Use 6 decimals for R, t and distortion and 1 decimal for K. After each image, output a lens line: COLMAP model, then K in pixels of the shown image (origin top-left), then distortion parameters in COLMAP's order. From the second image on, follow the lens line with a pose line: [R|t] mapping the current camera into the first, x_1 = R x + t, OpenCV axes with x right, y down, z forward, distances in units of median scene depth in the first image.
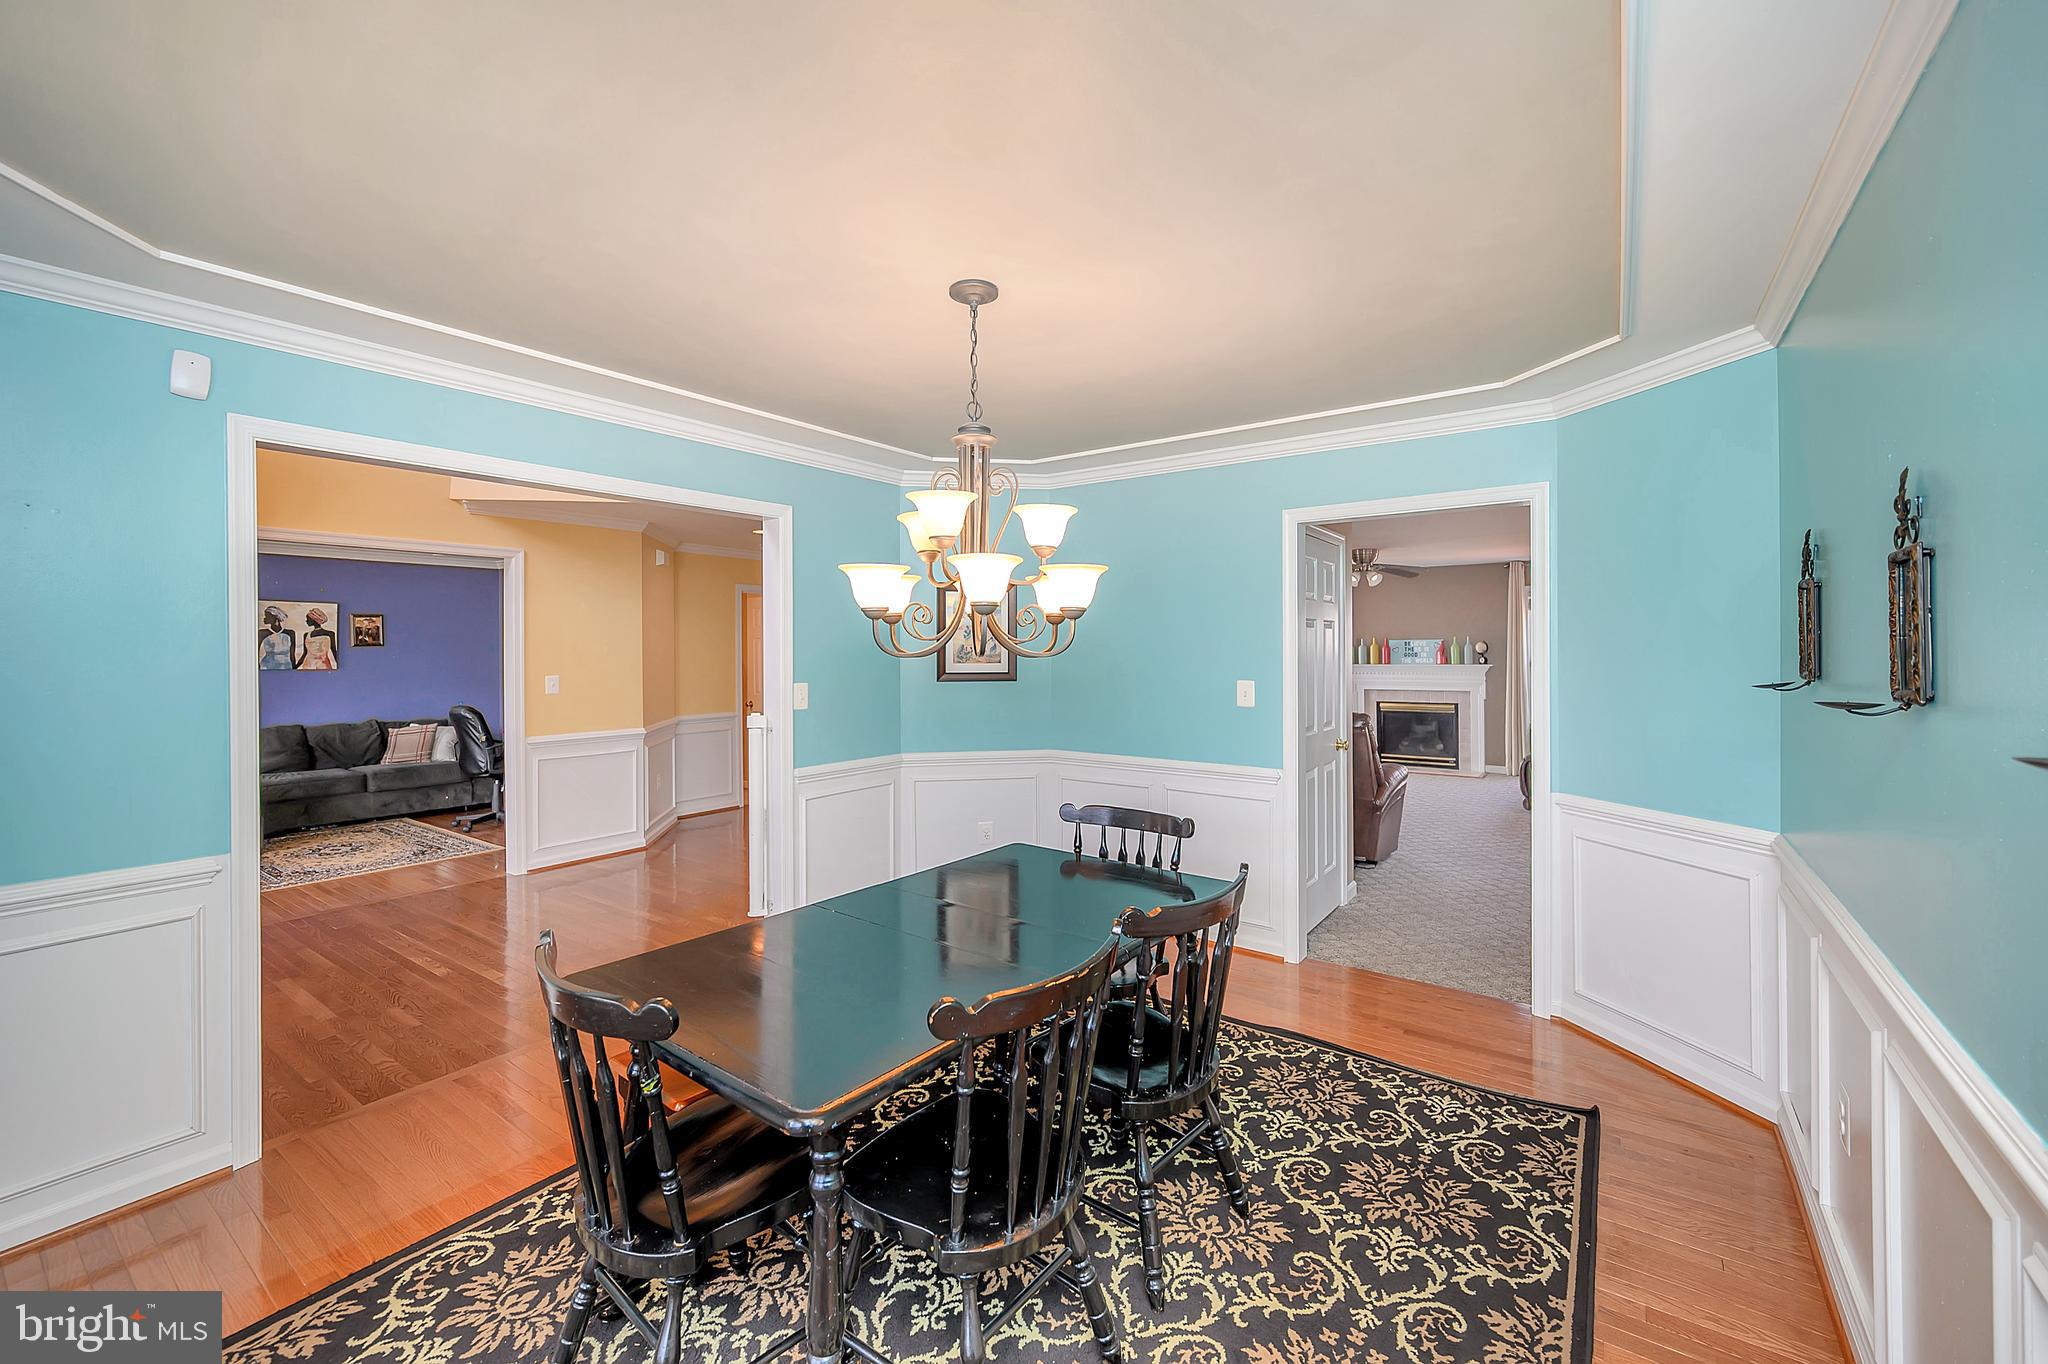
lens RADIAL K [[831.6, 0, 1029.5], [0, 831.6, 653.9], [0, 0, 1]] dist [0.000553, -0.000628]
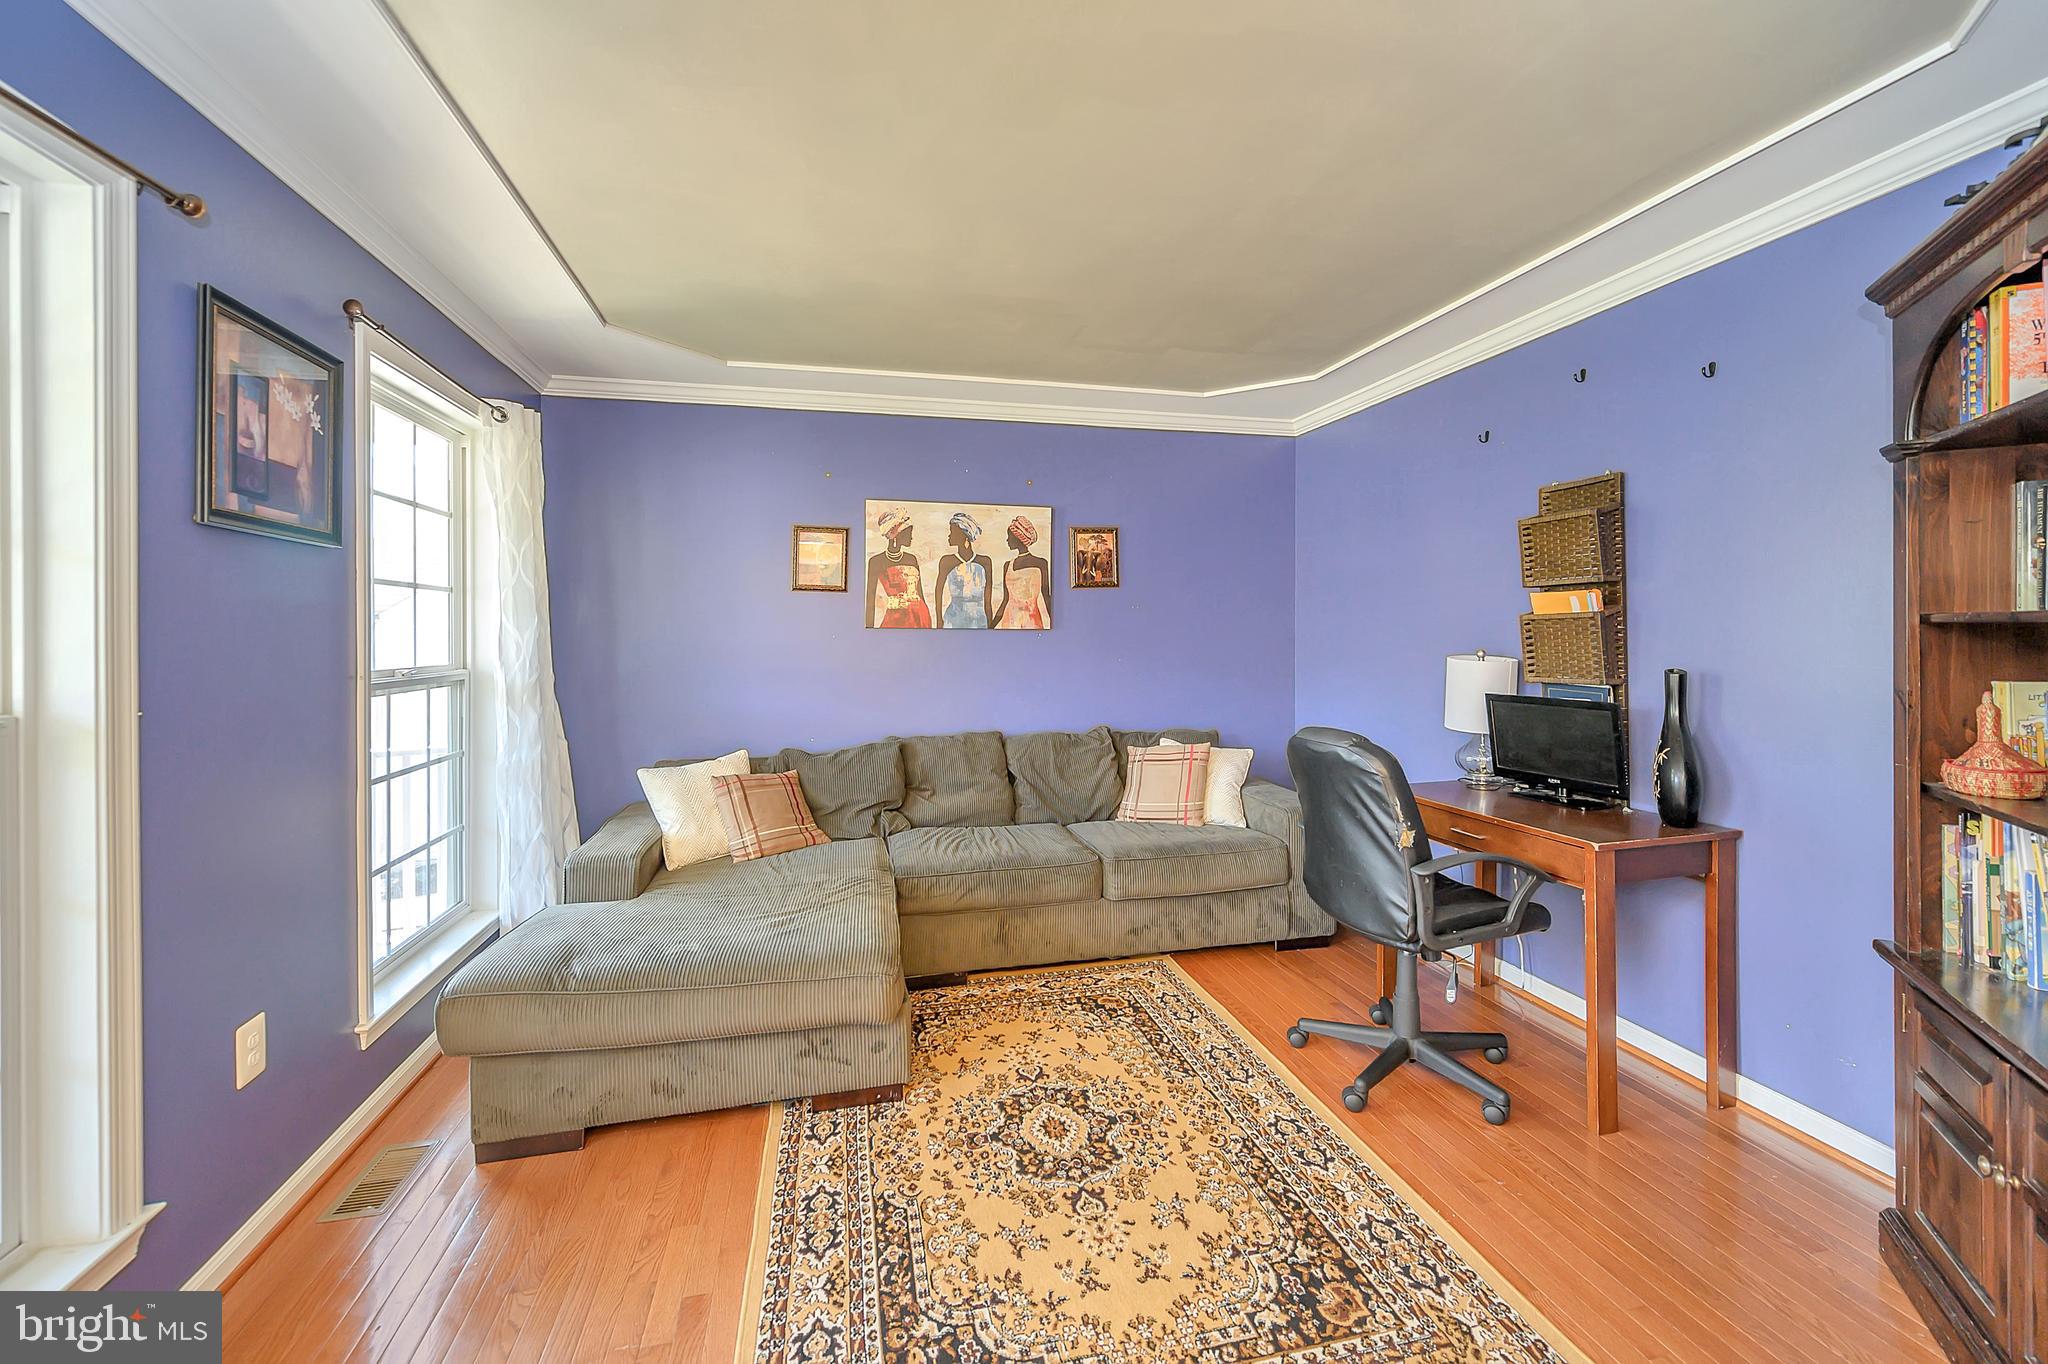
lens RADIAL K [[831.6, 0, 1014.3], [0, 831.6, 636.2], [0, 0, 1]] dist [0.000553, -0.000628]
pose [[0.746397, 0.006201, -0.665472, -0.503006], [-0.001338, 0.999969, 0.007817, 0.018730], [0.665499, -0.004944, 0.746382, 0.595604]]
